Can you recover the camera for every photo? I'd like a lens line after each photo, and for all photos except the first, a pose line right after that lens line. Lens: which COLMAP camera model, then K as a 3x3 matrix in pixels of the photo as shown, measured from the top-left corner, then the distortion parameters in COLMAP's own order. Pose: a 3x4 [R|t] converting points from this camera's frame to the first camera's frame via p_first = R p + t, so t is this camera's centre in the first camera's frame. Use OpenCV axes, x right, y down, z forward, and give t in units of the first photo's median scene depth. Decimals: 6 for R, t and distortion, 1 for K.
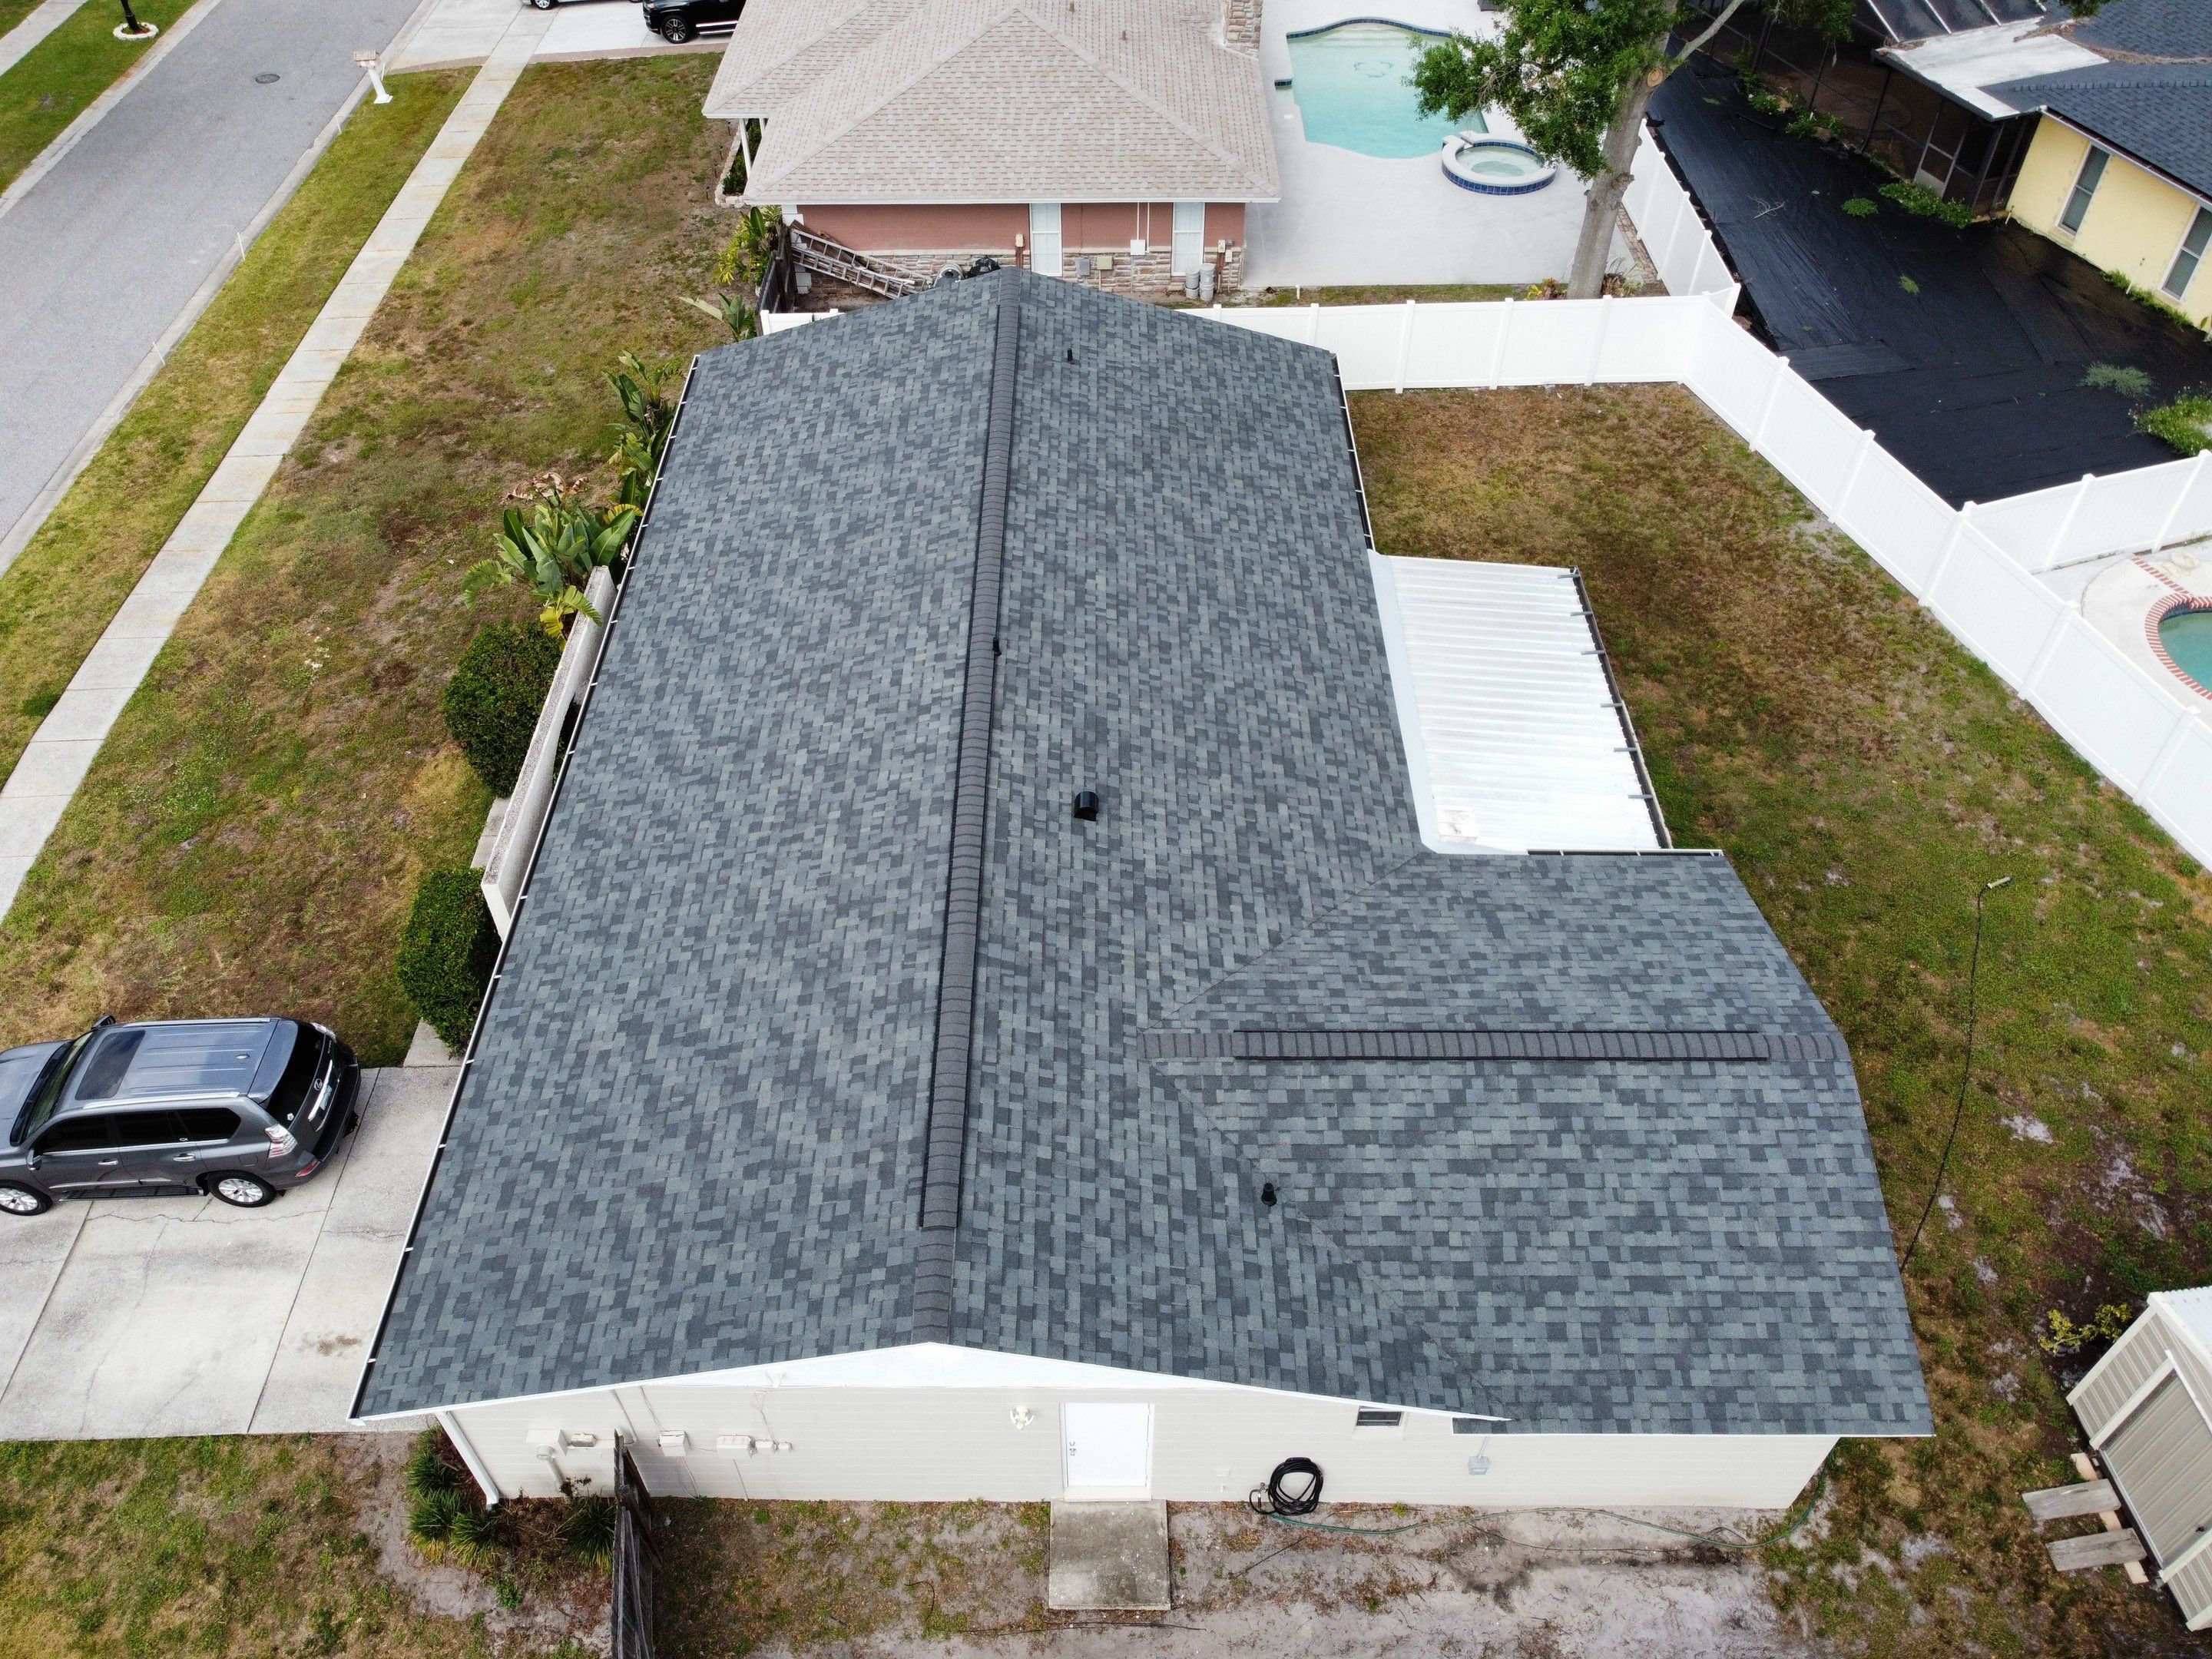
lens RADIAL K [[1679.3, 0, 1079.8], [0, 1679.3, 803.9], [0, 0, 1]] dist [0.002366, -0.008784]
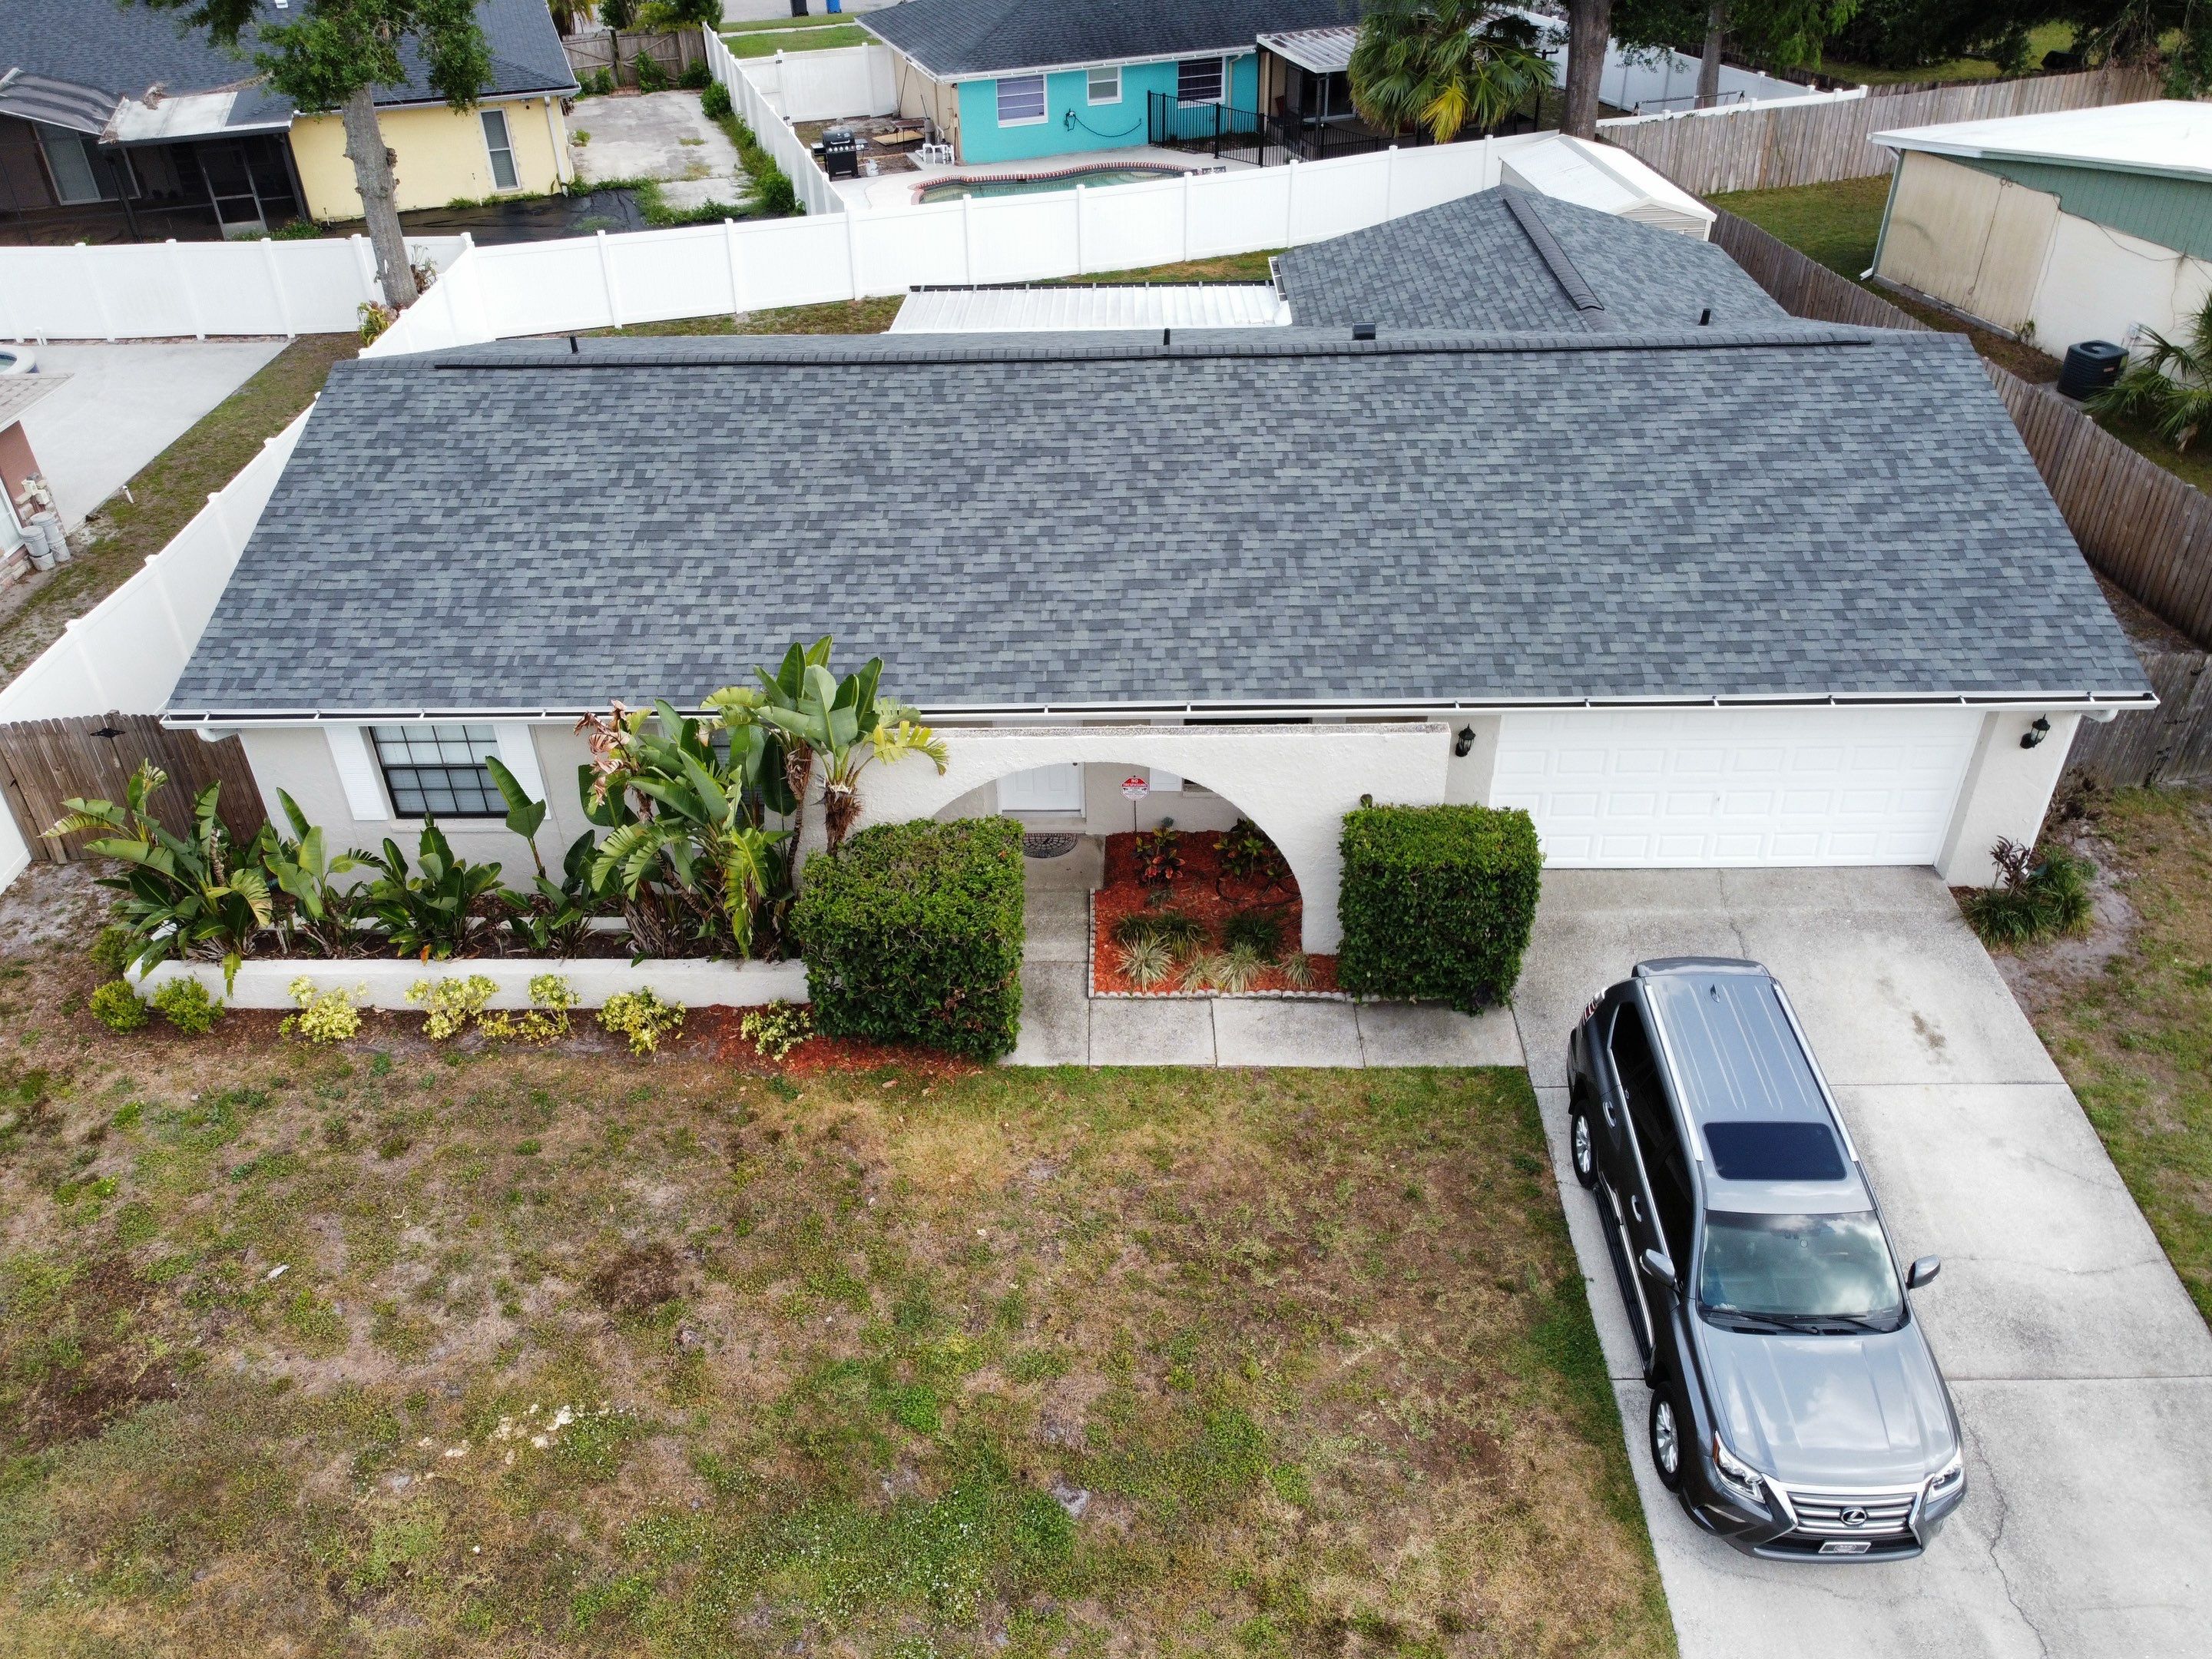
lens RADIAL K [[1671.5, 0, 1076.8], [0, 1671.5, 807.0], [0, 0, 1]] dist [0.007760, -0.012933]
pose [[0.015442, -0.556466, 0.830727, -1.004175], [0.724589, 0.578742, 0.374204, -0.338556], [-0.689008, 0.596157, 0.412146, 0.817955]]
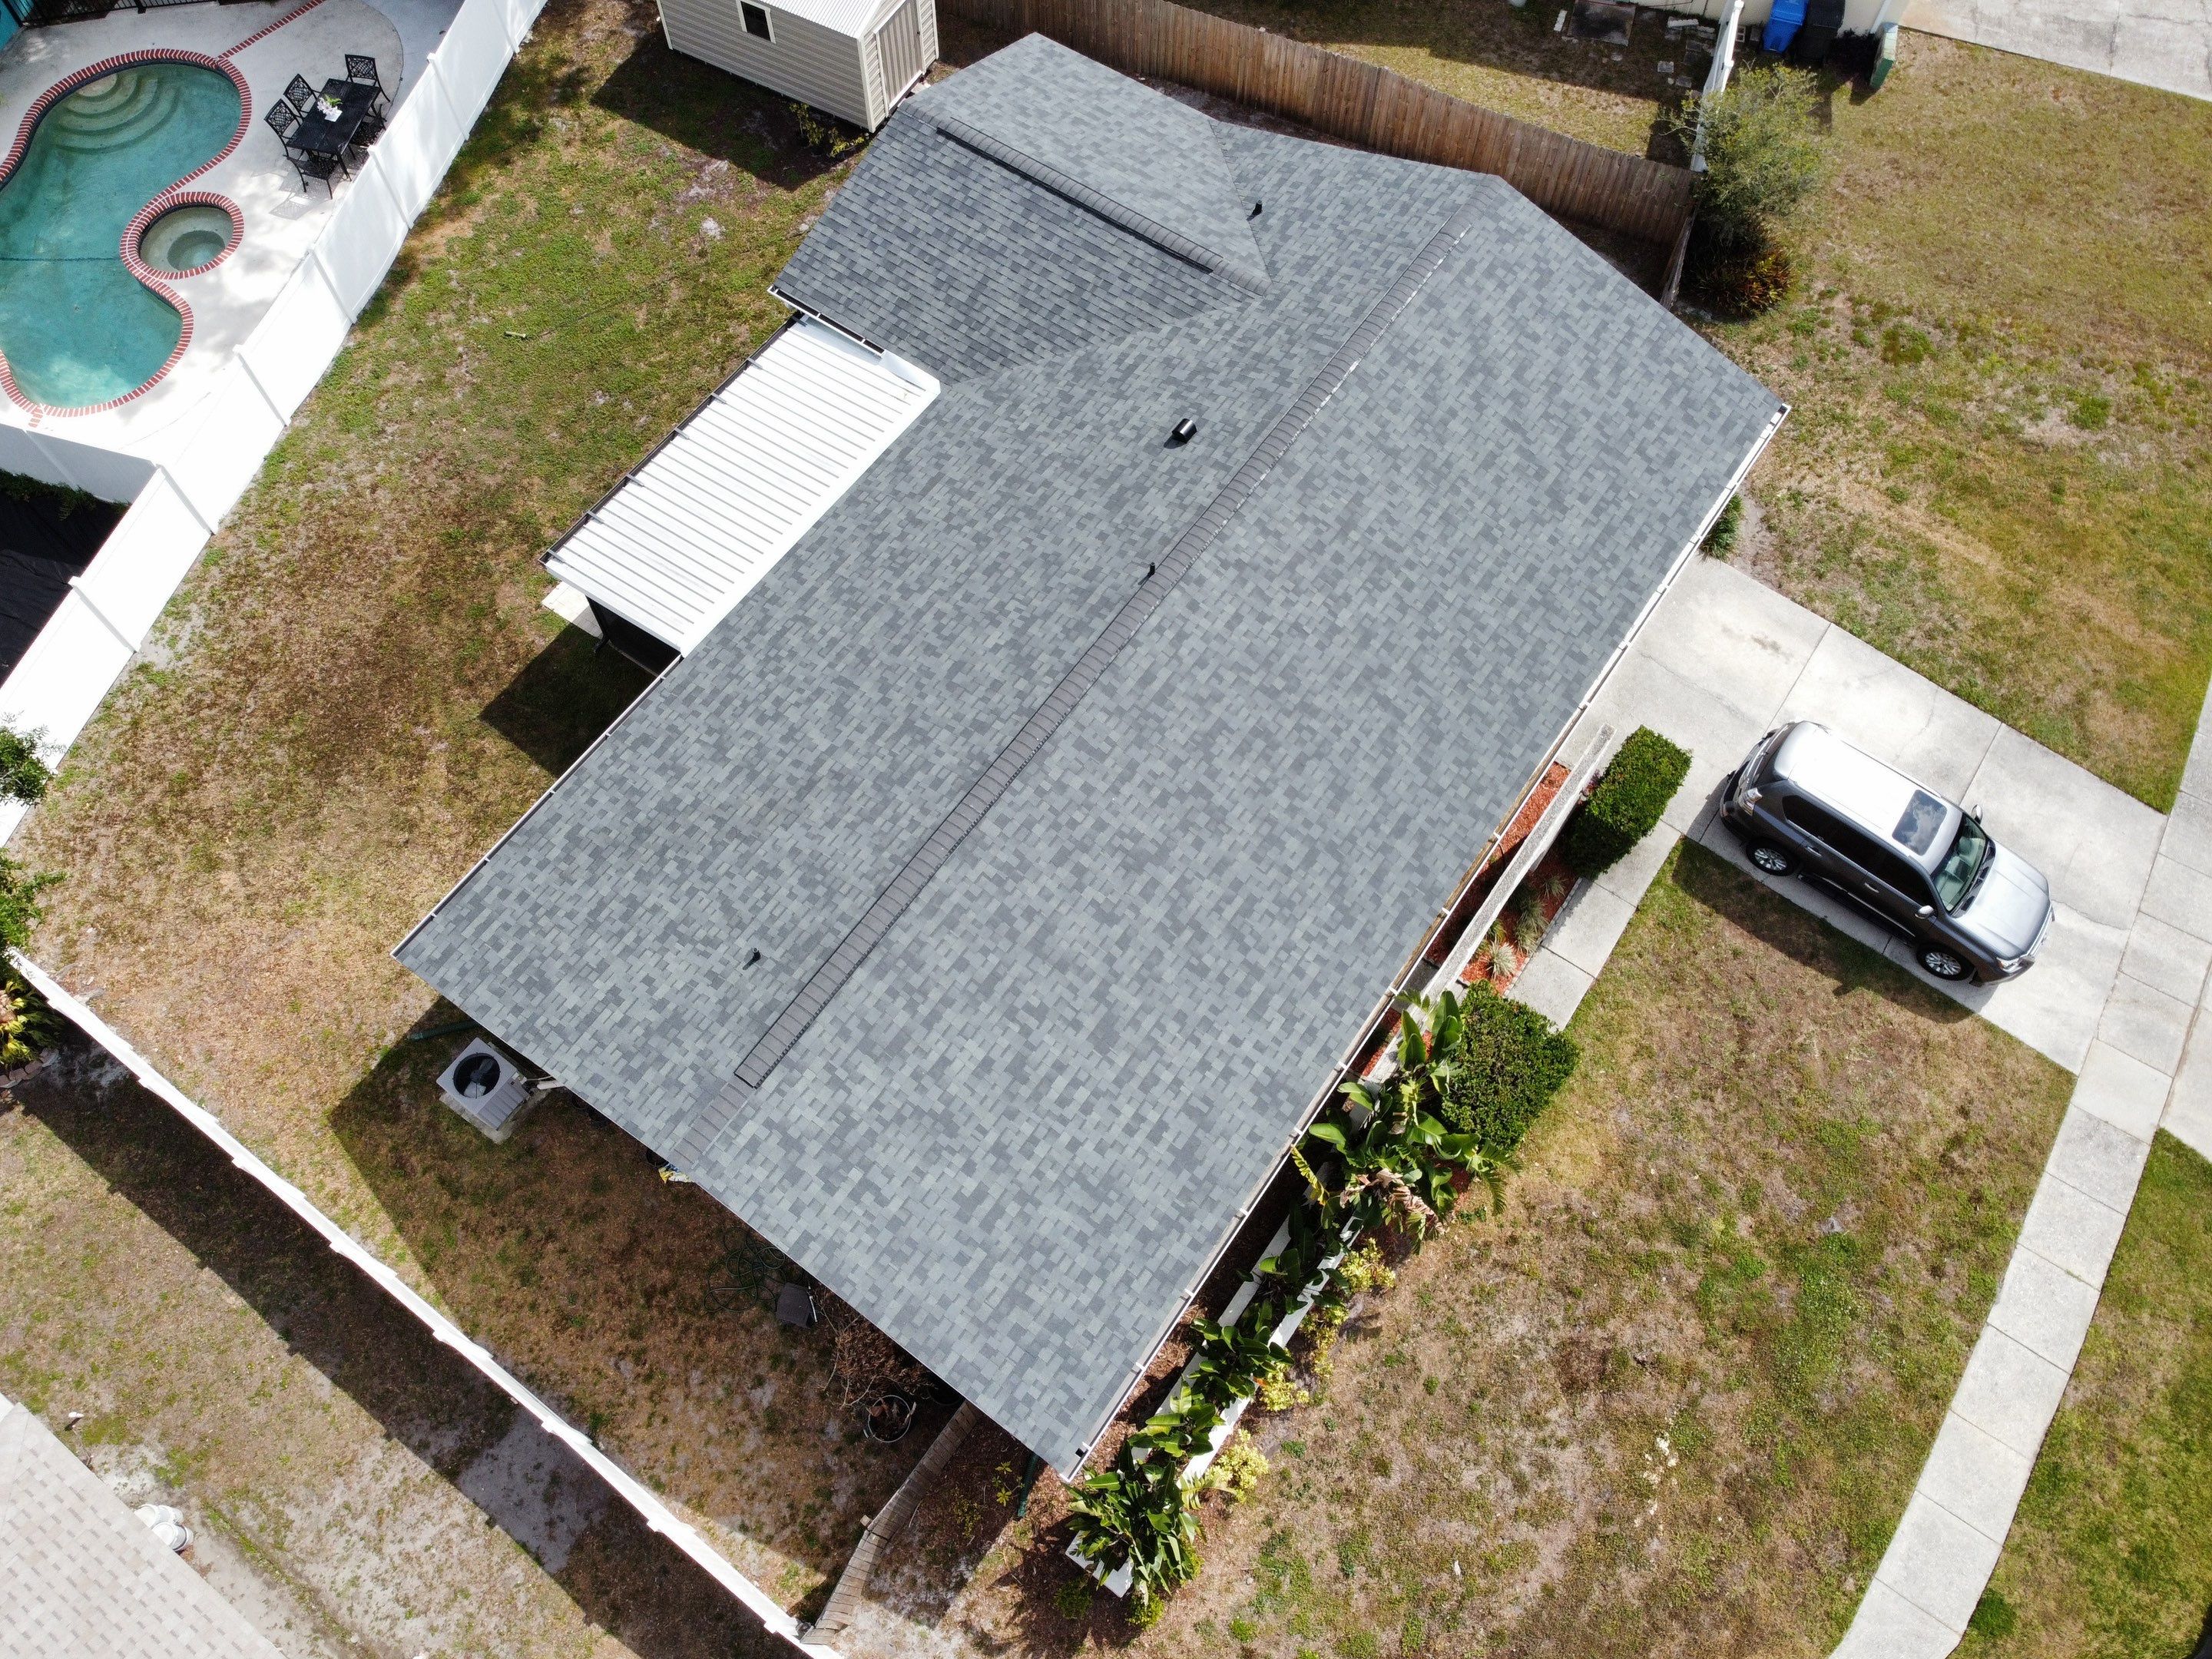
lens RADIAL K [[1671.5, 0, 1076.8], [0, 1671.5, 807.0], [0, 0, 1]] dist [0.007760, -0.012933]
pose [[-0.816212, -0.506890, 0.277238, -0.397405], [0.422571, -0.196526, 0.884766, -1.130883], [-0.393995, 0.839309, 0.374604, 0.754944]]
